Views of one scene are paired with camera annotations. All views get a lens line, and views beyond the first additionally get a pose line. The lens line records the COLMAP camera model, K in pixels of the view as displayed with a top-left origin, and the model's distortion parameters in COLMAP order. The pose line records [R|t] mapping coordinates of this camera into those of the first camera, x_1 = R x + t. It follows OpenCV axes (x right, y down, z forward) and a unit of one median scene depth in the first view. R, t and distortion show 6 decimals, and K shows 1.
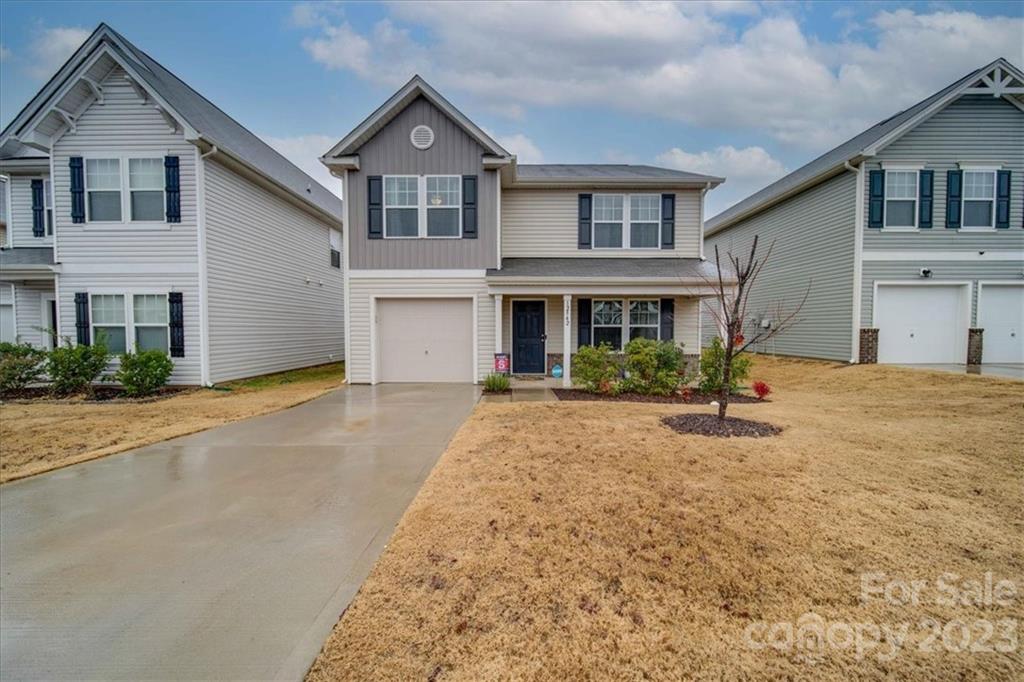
lens RADIAL K [[357.8, 0, 507.3], [0, 357.8, 339.6], [0, 0, 1]] dist [0.000679, -0.001945]
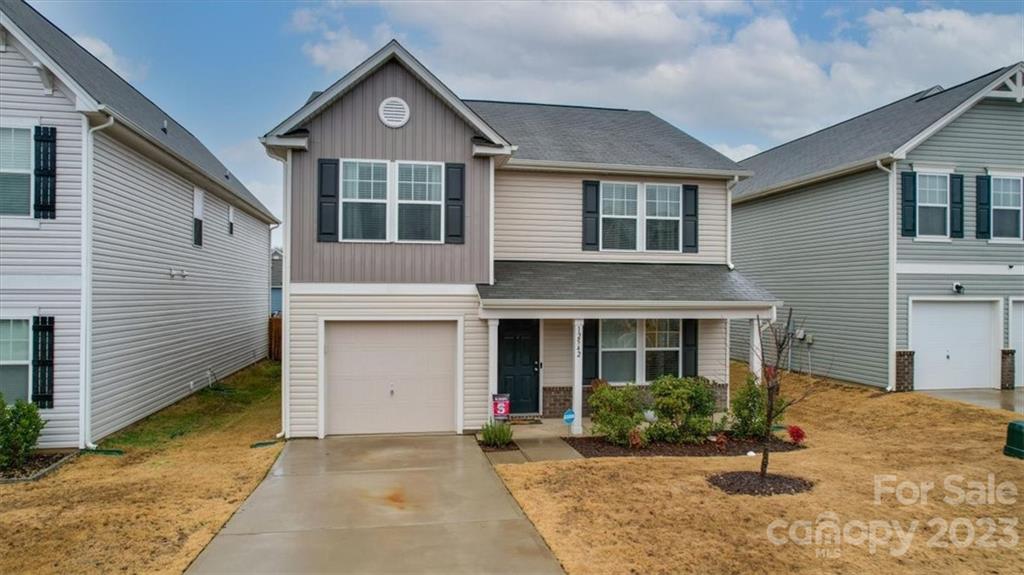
lens RADIAL K [[687.3, 0, 471.5], [0, 687.3, 275.4], [0, 0, 1]] dist [-0.067987, 0.048508]
pose [[0.985127, 0.004596, 0.171768, -0.323320], [0.001350, 0.999405, -0.034479, -0.165538], [-0.171824, 0.034198, 0.984534, -0.456873]]
